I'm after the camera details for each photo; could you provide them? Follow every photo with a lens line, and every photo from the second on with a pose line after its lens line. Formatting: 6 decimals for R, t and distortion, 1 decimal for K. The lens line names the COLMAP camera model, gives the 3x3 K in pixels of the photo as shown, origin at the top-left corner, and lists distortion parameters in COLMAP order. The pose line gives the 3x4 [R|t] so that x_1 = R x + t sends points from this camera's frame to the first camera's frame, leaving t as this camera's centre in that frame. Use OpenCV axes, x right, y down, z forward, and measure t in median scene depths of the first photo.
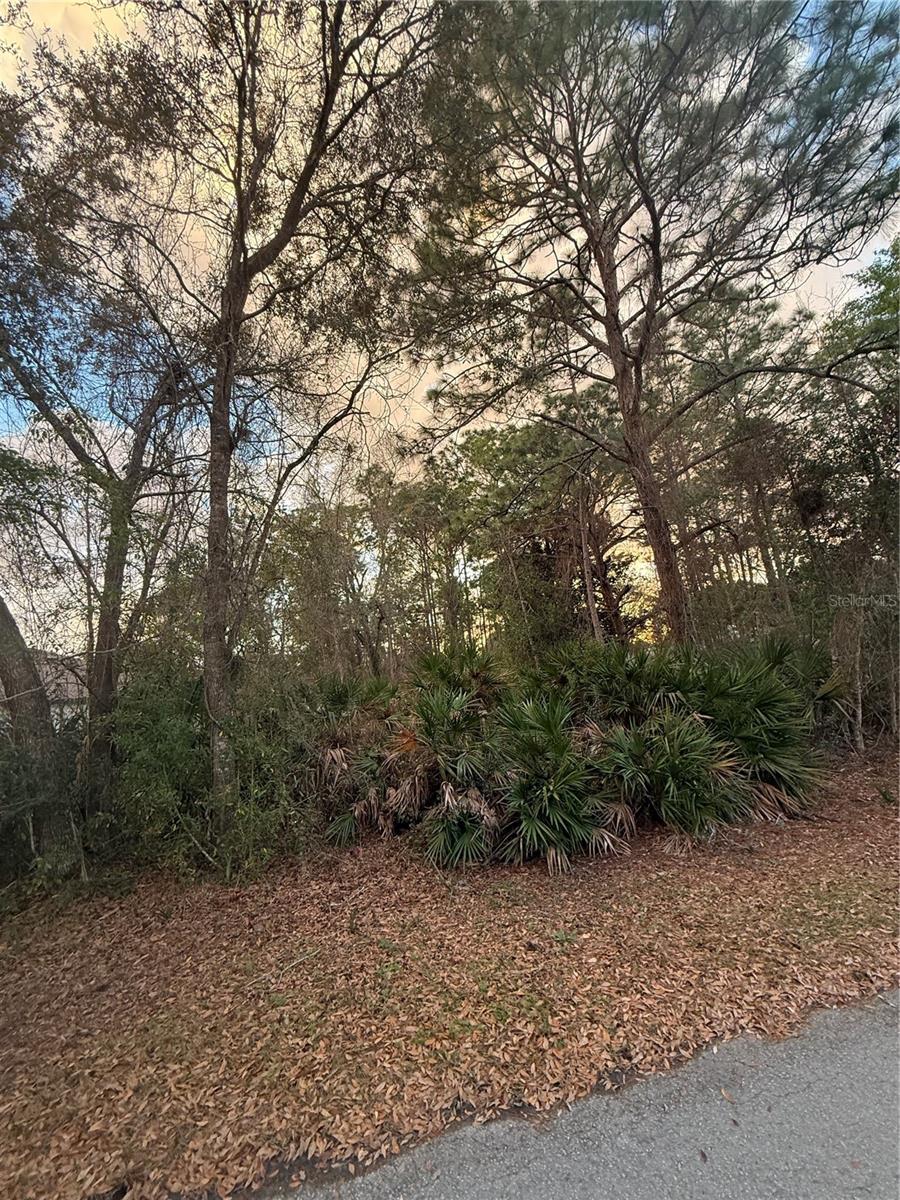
lens RADIAL K [[476.4, 0, 449.1], [0, 476.4, 596.7], [0, 0, 1]] dist [-0.000534, 0.000016]
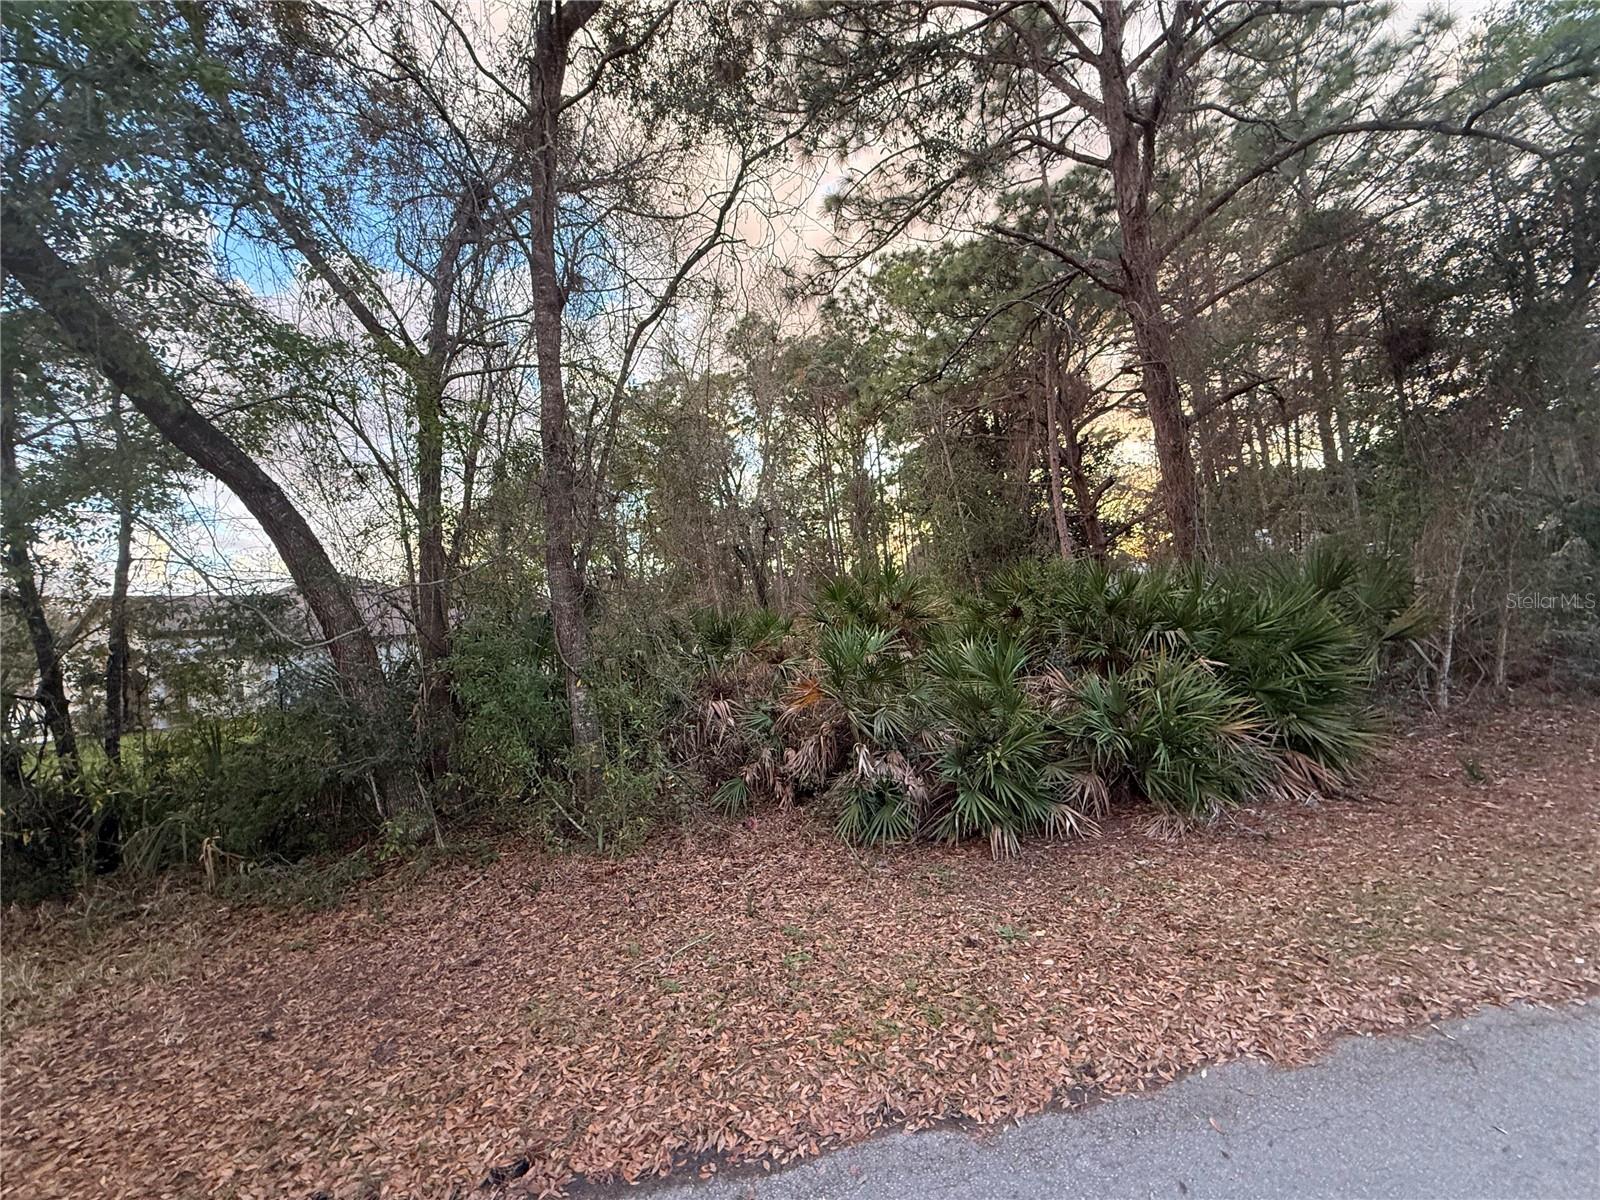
lens RADIAL K [[634.7, 0, 796.2], [0, 634.7, 601.8], [0, 0, 1]] dist [-0.000930, -0.000602]
pose [[0.995406, -0.007089, -0.095482, -0.008262], [0.022492, 0.986660, 0.161235, -0.010650], [0.093065, -0.162642, 0.982286, 0.001782]]
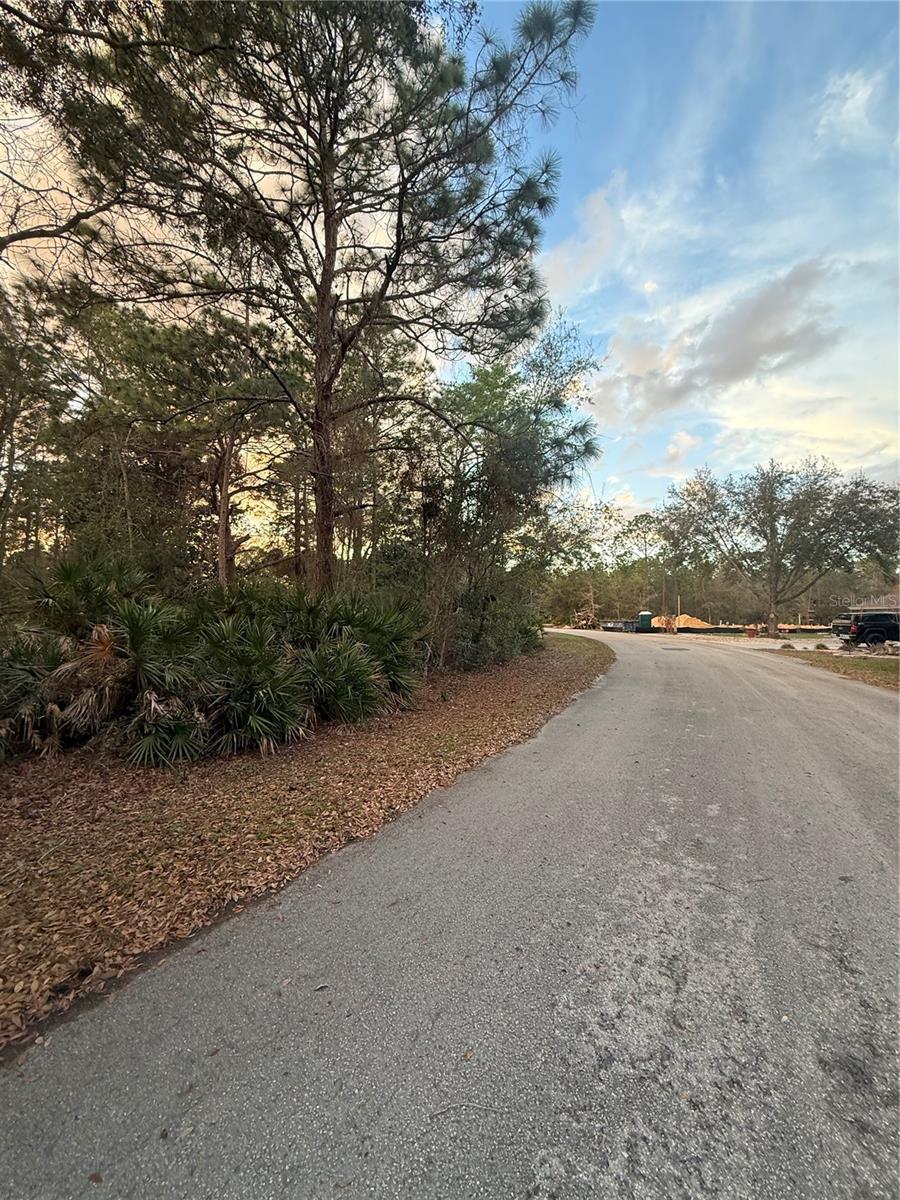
lens RADIAL K [[476.4, 0, 449.1], [0, 476.4, 596.7], [0, 0, 1]] dist [-0.000534, 0.000016]
pose [[0.654995, 0.140786, 0.742402, -0.314220], [-0.211750, 0.977323, 0.001484, 0.057447], [-0.725357, -0.158176, 0.669953, -0.069314]]
